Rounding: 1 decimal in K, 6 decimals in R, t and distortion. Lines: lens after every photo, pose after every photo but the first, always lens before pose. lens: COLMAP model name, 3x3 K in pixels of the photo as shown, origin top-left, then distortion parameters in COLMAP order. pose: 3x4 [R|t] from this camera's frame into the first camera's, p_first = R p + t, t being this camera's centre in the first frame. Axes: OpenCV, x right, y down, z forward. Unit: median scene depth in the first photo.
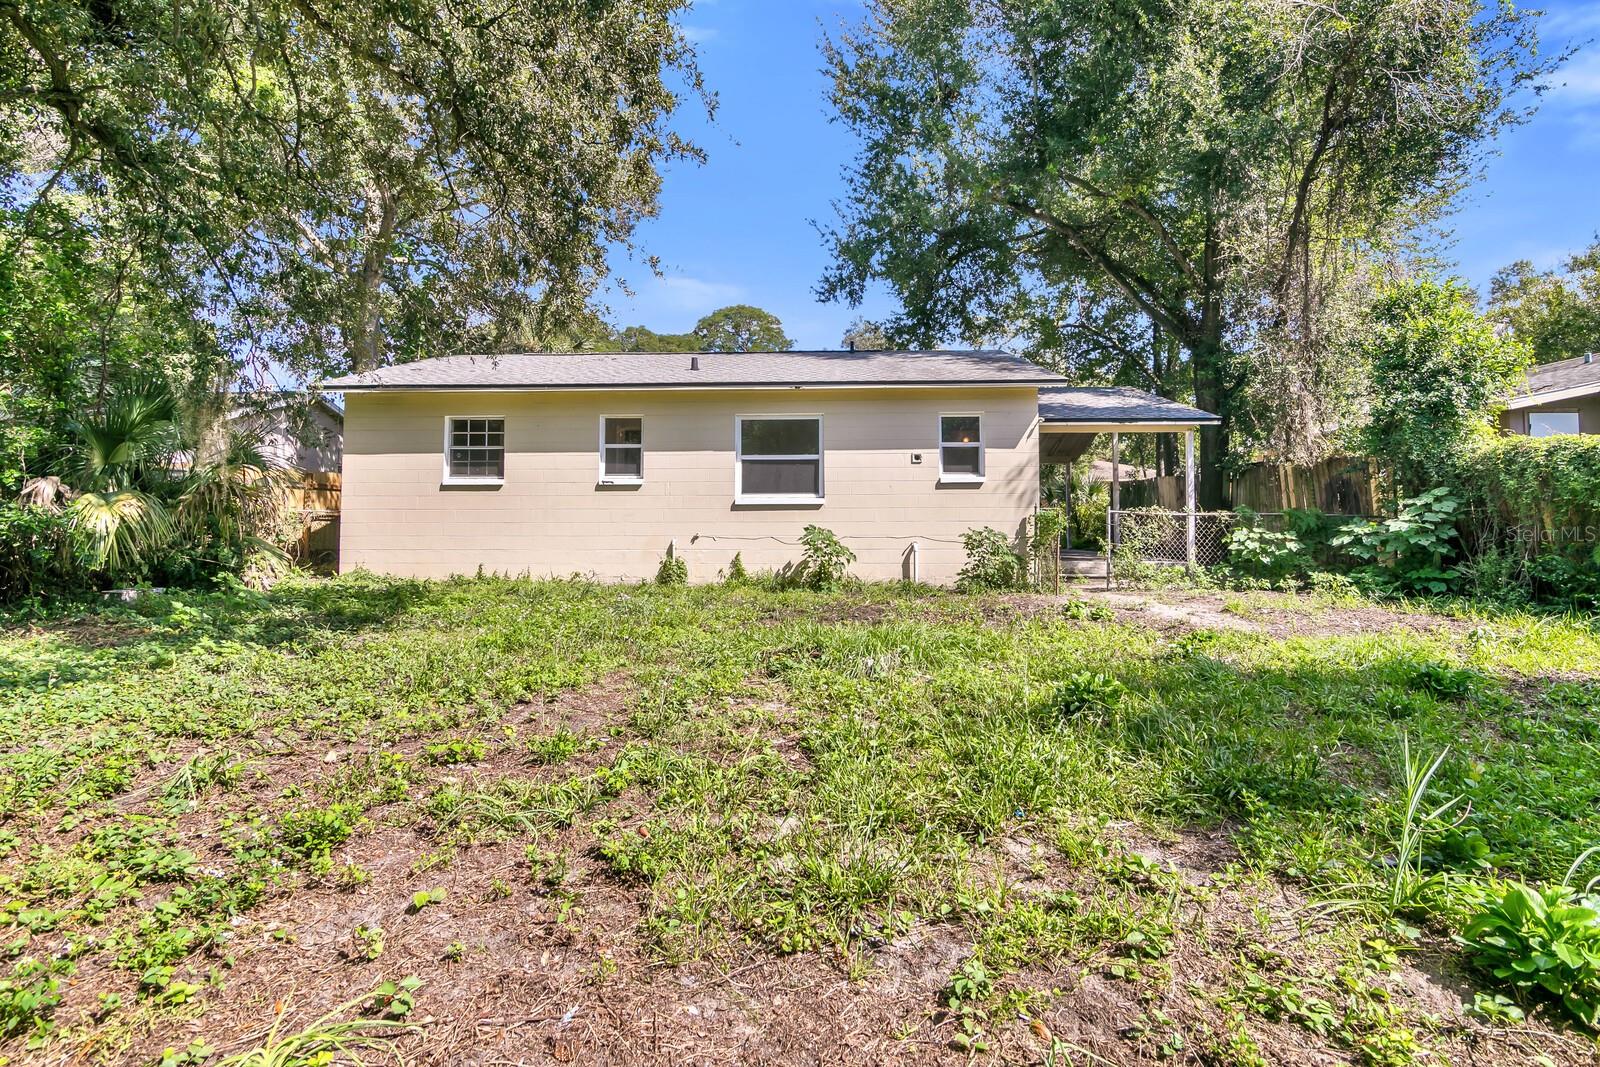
lens RADIAL K [[758.6, 0, 798.8], [0, 758.6, 497.7], [0, 0, 1]] dist [0.000019, -0.000094]
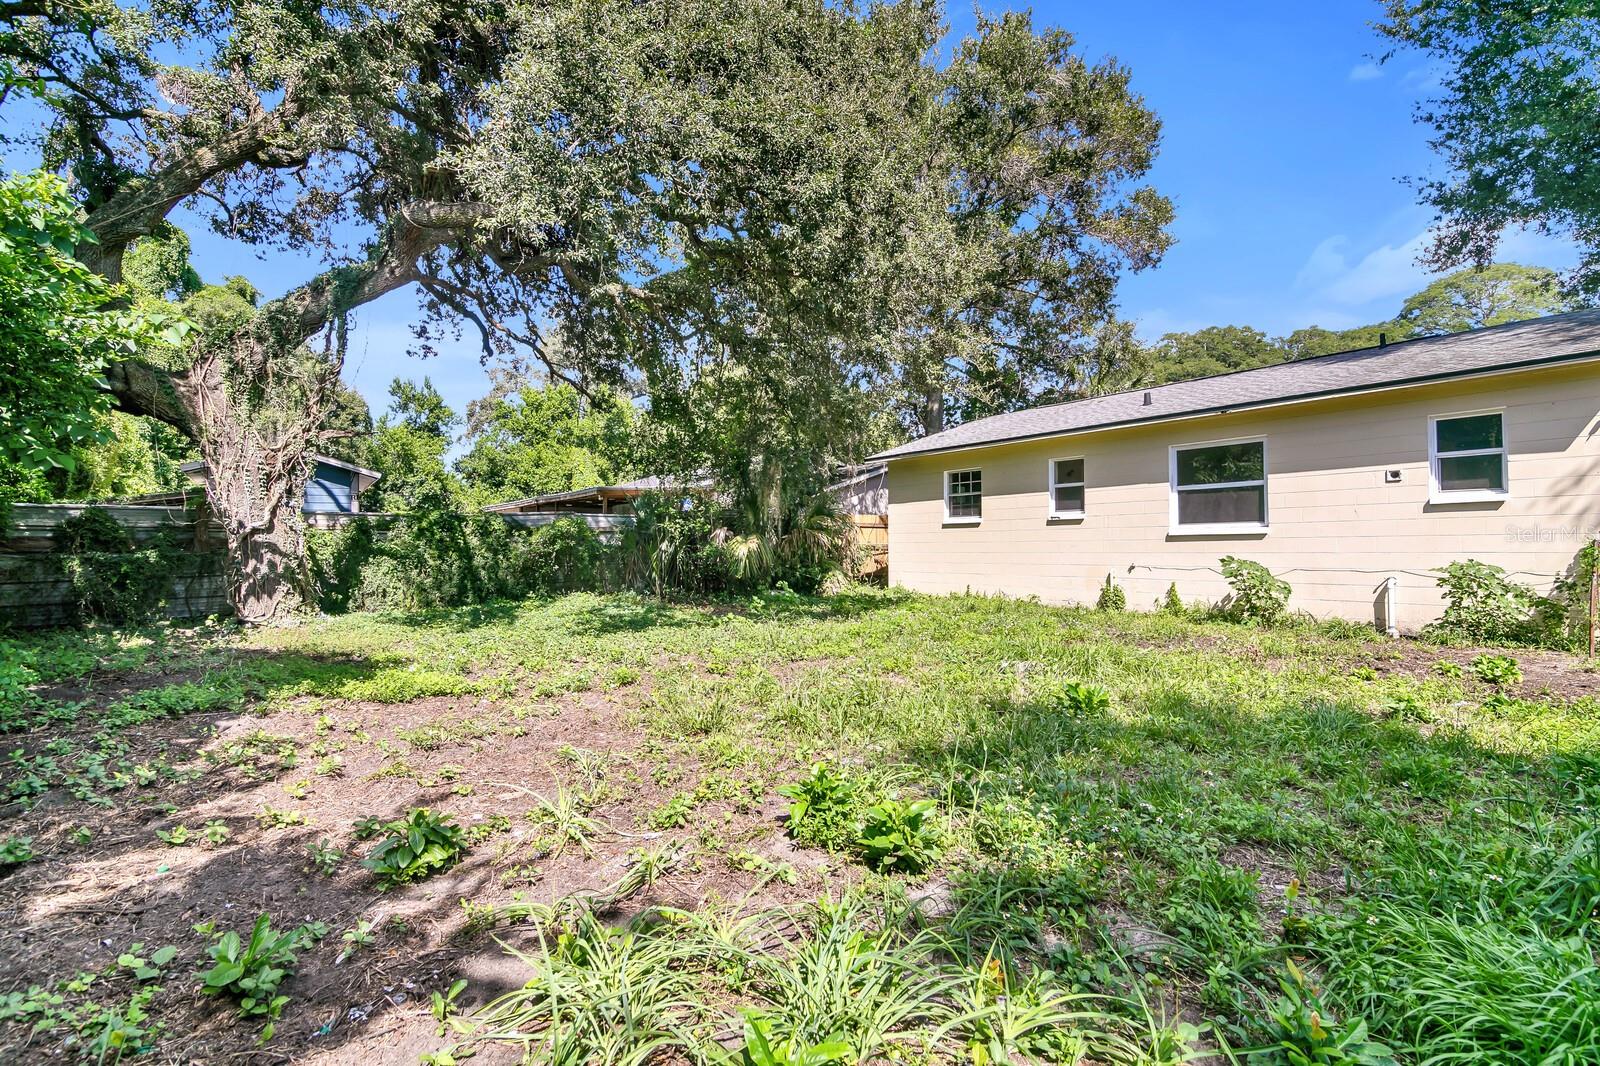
lens RADIAL K [[758.6, 0, 801.8], [0, 758.6, 540.2], [0, 0, 1]] dist [0.000019, -0.000094]
pose [[0.614016, -0.009336, -0.789238, 0.411876], [0.023289, 0.999709, 0.006293, -0.002255], [0.788950, -0.022245, 0.614055, -0.007633]]
